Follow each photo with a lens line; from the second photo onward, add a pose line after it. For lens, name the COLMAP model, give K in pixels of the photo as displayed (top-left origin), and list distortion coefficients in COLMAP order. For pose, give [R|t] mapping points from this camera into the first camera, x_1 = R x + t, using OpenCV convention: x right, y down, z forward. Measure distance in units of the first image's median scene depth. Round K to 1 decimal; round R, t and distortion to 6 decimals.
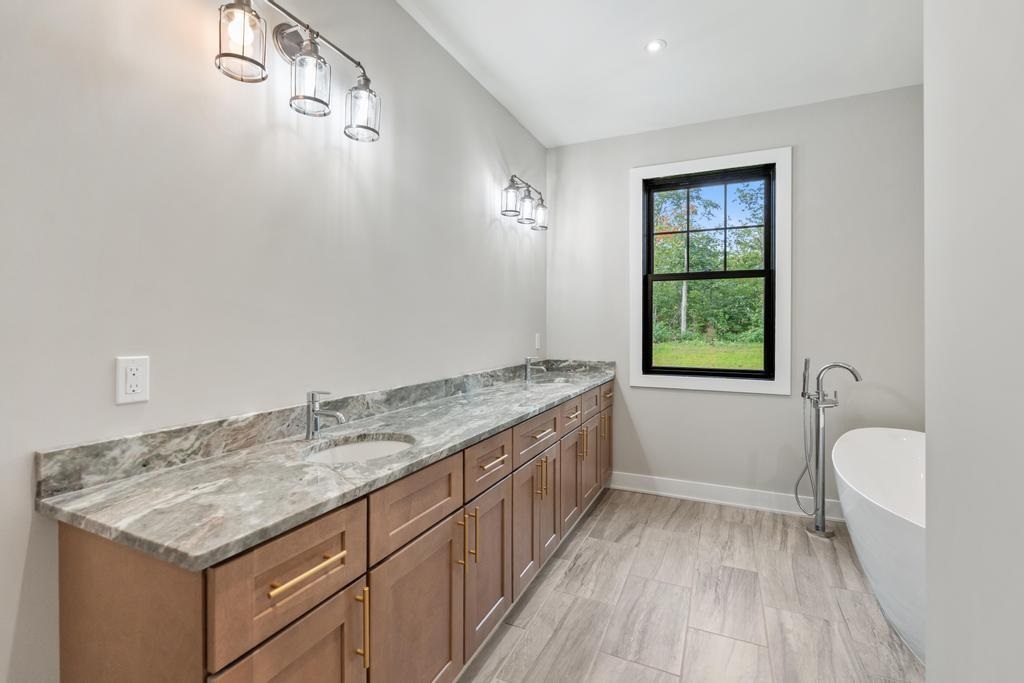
lens RADIAL K [[446.7, 0, 509.5], [0, 446.7, 333.1], [0, 0, 1]] dist [-0.006580, -0.000666]
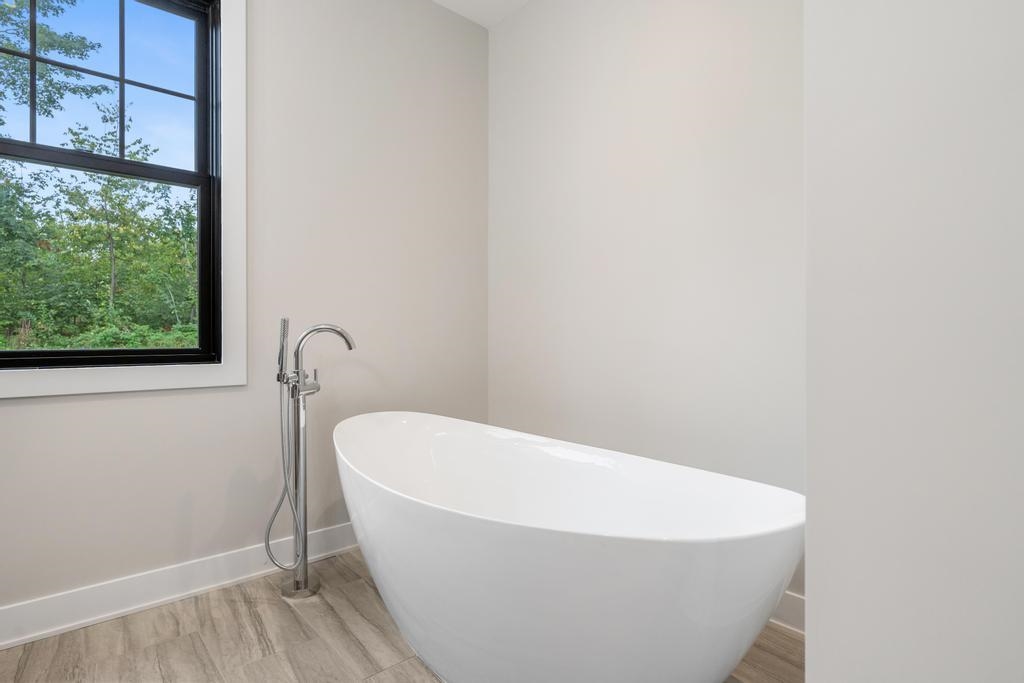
lens RADIAL K [[545.7, 0, 509.2], [0, 545.7, 332.1], [0, 0, 1]] dist [0.002272, 0.000149]
pose [[0.404358, -0.001033, 0.914600, 0.090677], [0.011593, 0.999925, -0.003996, 0.075270], [-0.914527, 0.012219, 0.404339, 0.371674]]
